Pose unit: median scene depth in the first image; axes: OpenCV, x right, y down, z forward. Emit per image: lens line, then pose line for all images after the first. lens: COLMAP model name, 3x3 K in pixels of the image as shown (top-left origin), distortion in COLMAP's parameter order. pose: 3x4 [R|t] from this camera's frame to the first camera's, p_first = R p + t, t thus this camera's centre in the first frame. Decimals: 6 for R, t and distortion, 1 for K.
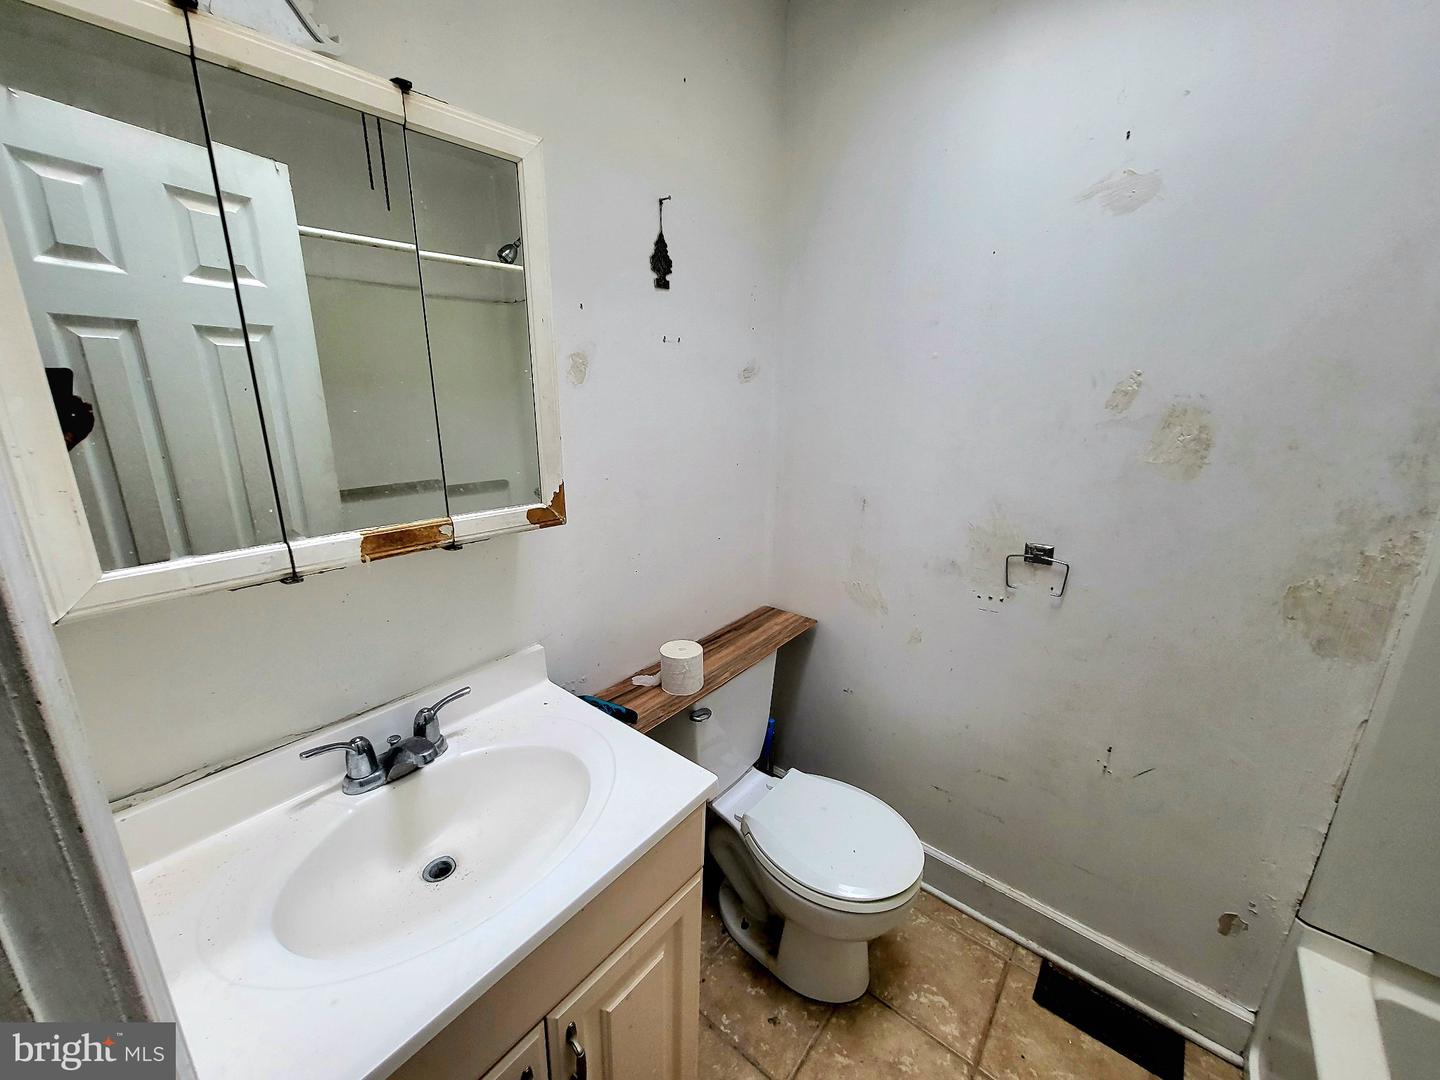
lens RADIAL K [[564.8, 0, 720.1], [0, 564.8, 536.0], [0, 0, 1]] dist [-0.001868, -0.000941]
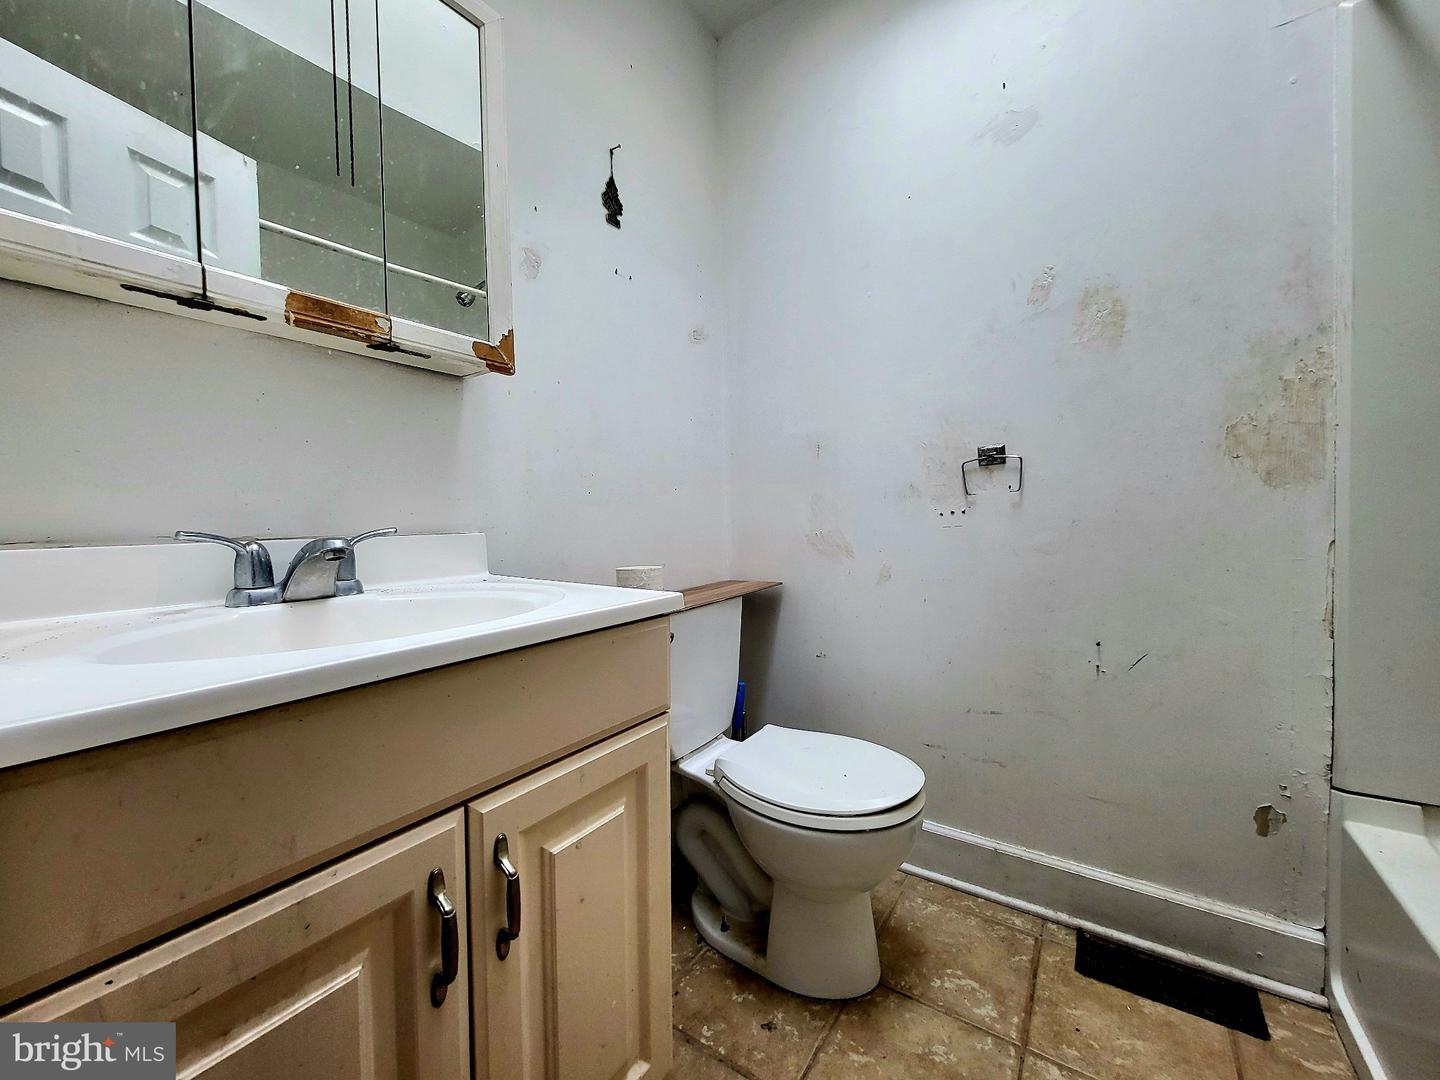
lens RADIAL K [[564.8, 0, 720.3], [0, 564.8, 538.0], [0, 0, 1]] dist [-0.001868, -0.000941]
pose [[0.995823, -0.036827, 0.083551, -0.012171], [0.055464, 0.970863, -0.233129, 0.396877], [-0.072531, 0.236789, 0.968850, 0.089655]]
